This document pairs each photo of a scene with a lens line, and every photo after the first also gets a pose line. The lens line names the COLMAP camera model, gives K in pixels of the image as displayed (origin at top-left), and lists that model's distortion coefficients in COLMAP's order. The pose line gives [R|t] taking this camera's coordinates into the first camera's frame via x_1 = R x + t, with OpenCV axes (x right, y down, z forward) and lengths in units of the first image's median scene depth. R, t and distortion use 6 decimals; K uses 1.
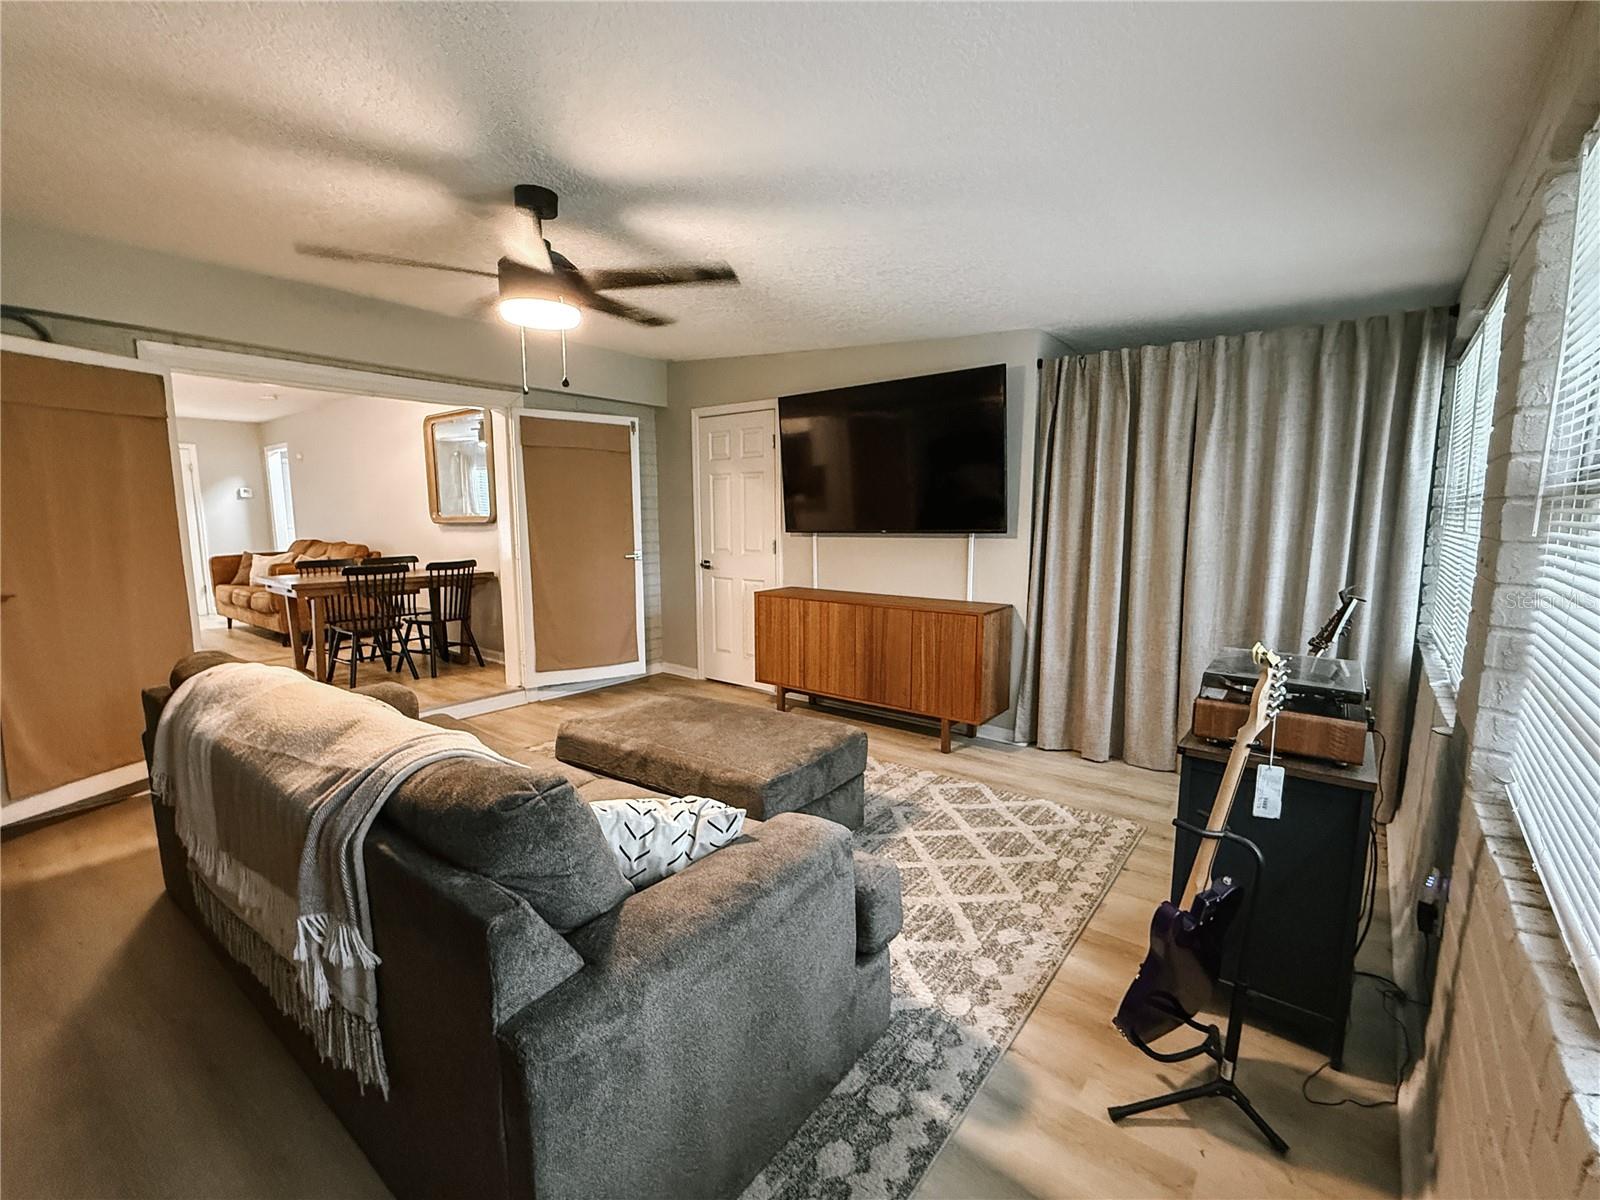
lens RADIAL K [[704.1, 0, 798.2], [0, 704.1, 604.7], [0, 0, 1]] dist [0.001371, -0.000620]
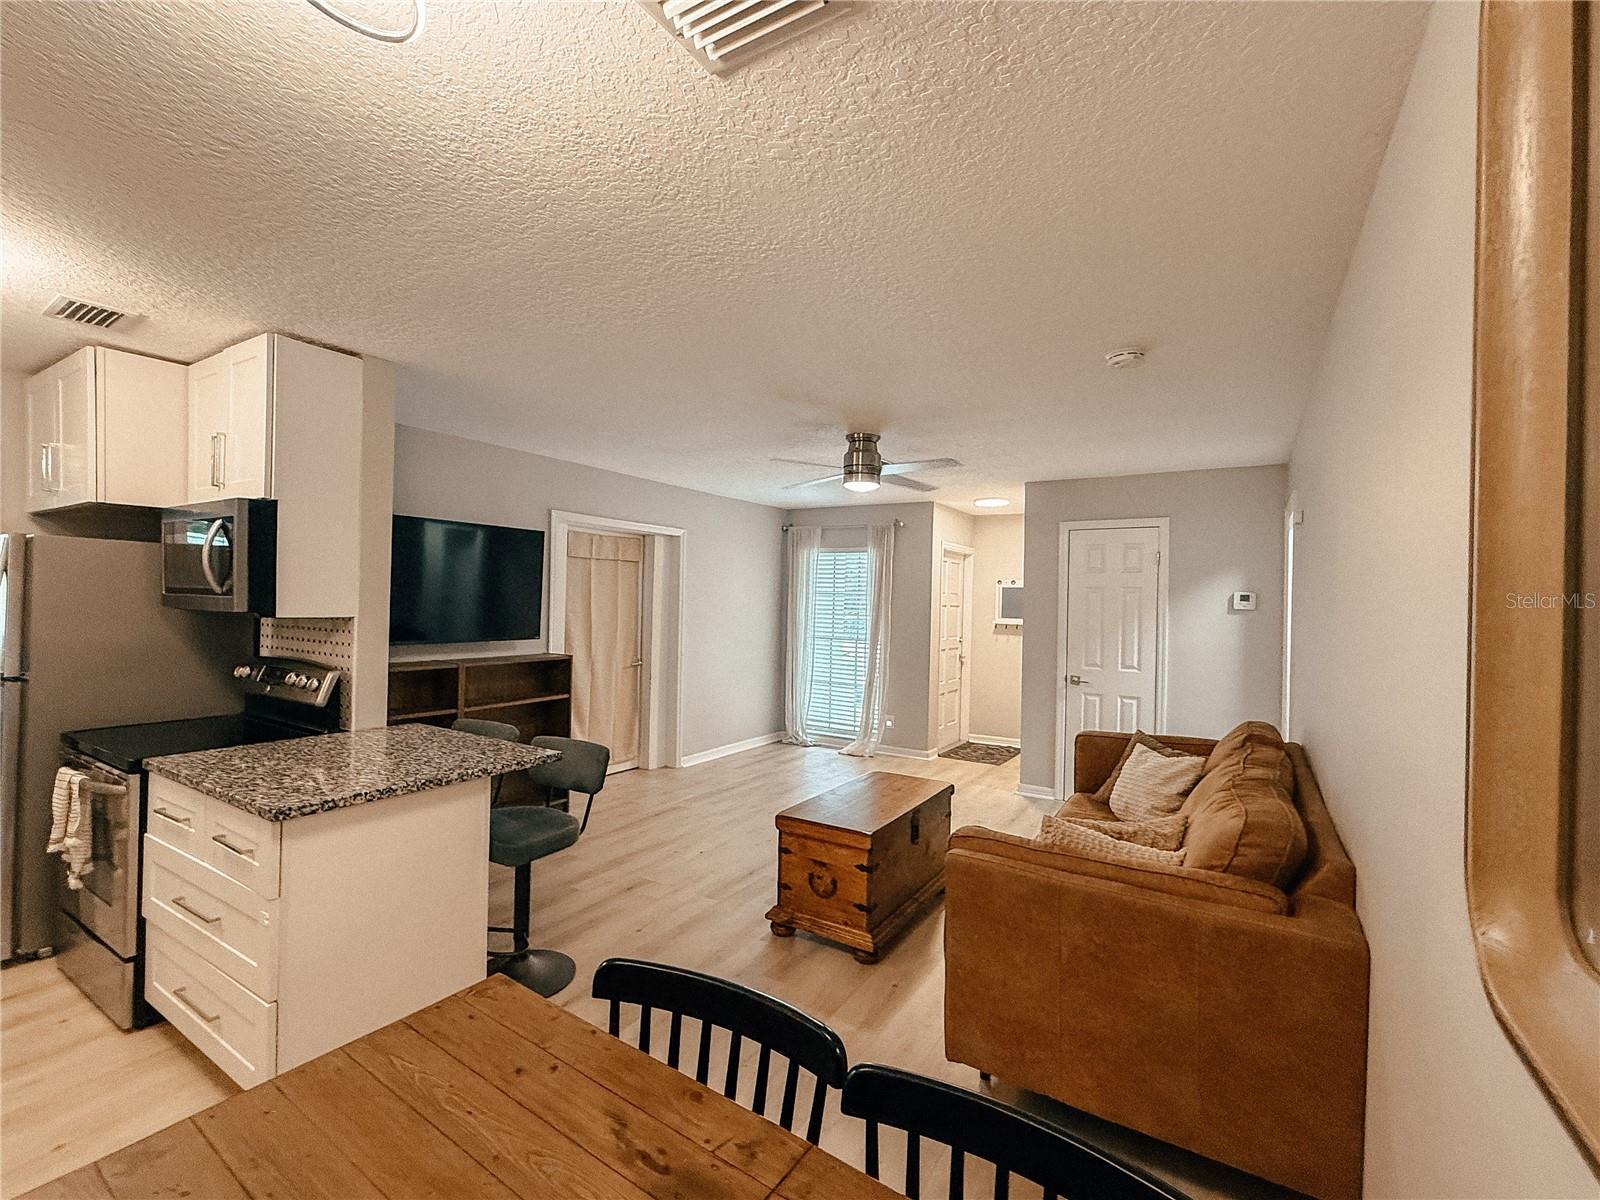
lens RADIAL K [[704.1, 0, 801.3], [0, 704.1, 602.5], [0, 0, 1]] dist [0.001371, -0.000620]
pose [[0.111845, 0.011189, -0.993663, -0.565598], [-0.149168, 0.988796, -0.005655, -0.197257], [0.982466, 0.148856, 0.112261, 1.155523]]
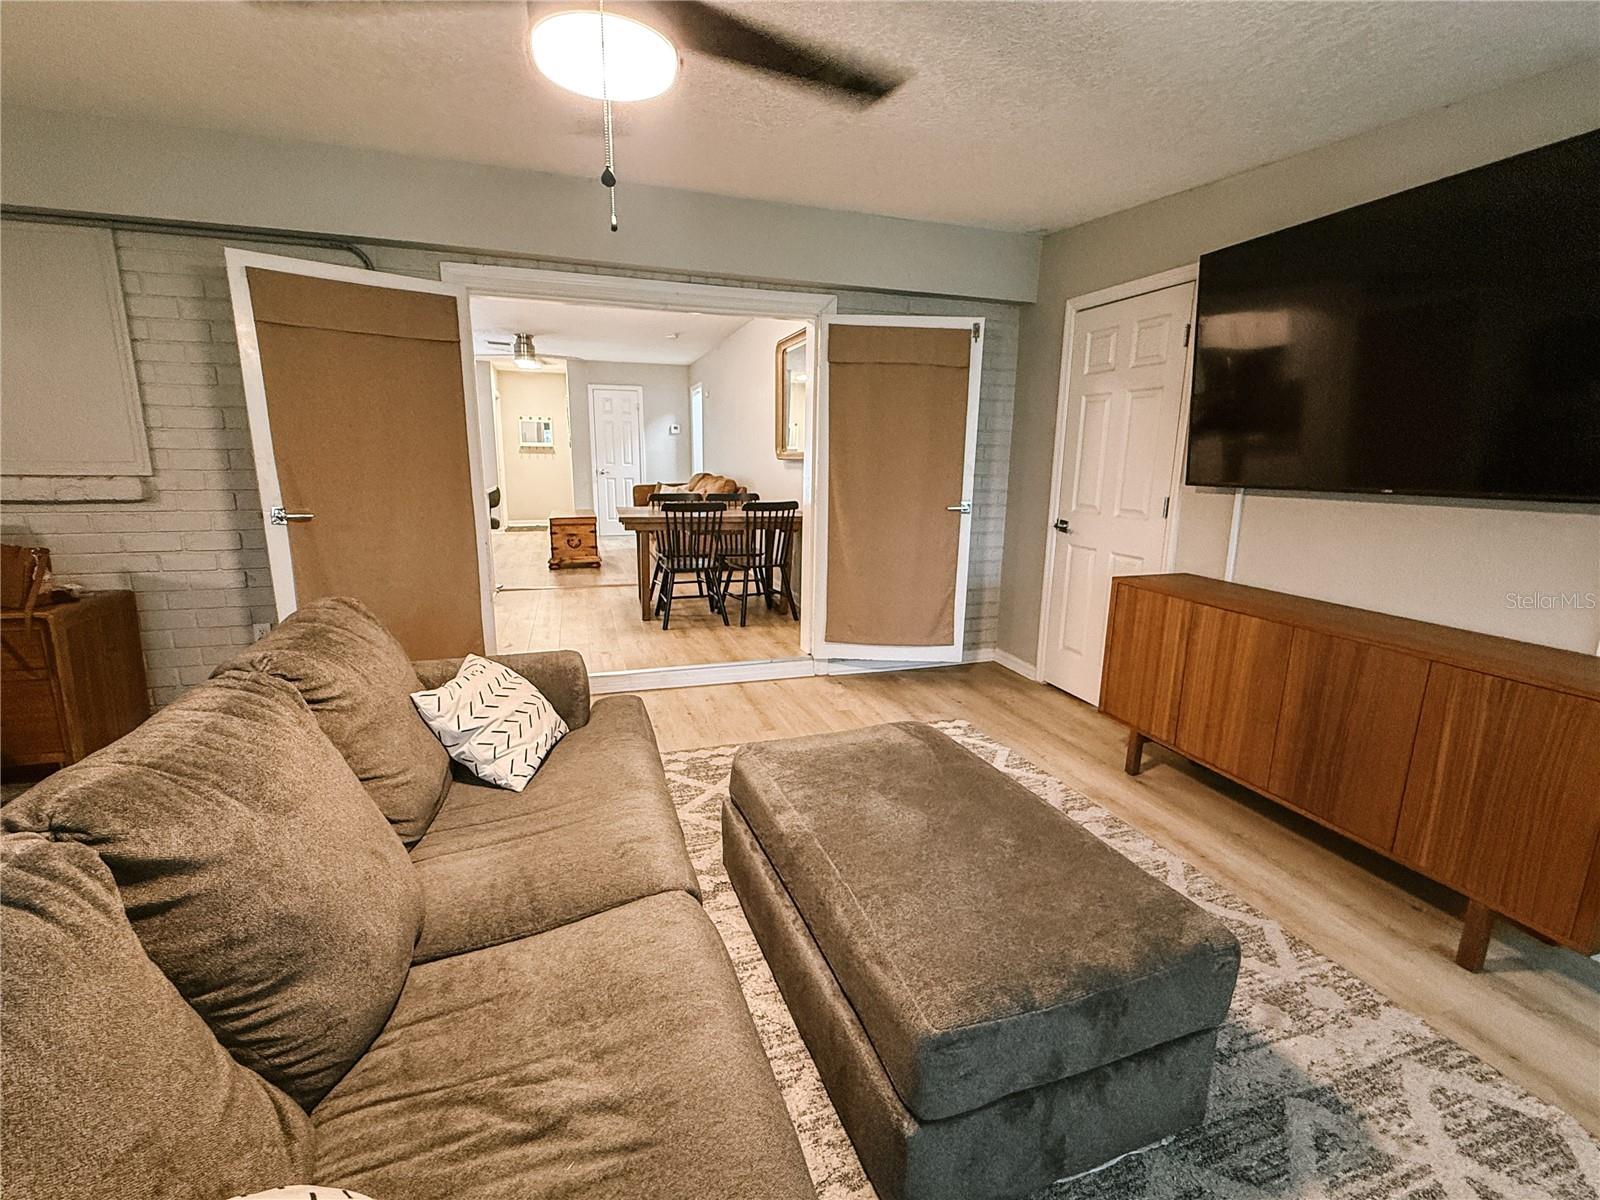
lens RADIAL K [[704.1, 0, 796.2], [0, 704.1, 602.2], [0, 0, 1]] dist [0.001371, -0.000620]
pose [[0.828794, 0.132125, -0.543732, 0.048183], [-0.089994, 0.990547, 0.103524, -0.034314], [0.552270, -0.036867, 0.832850, 0.293419]]
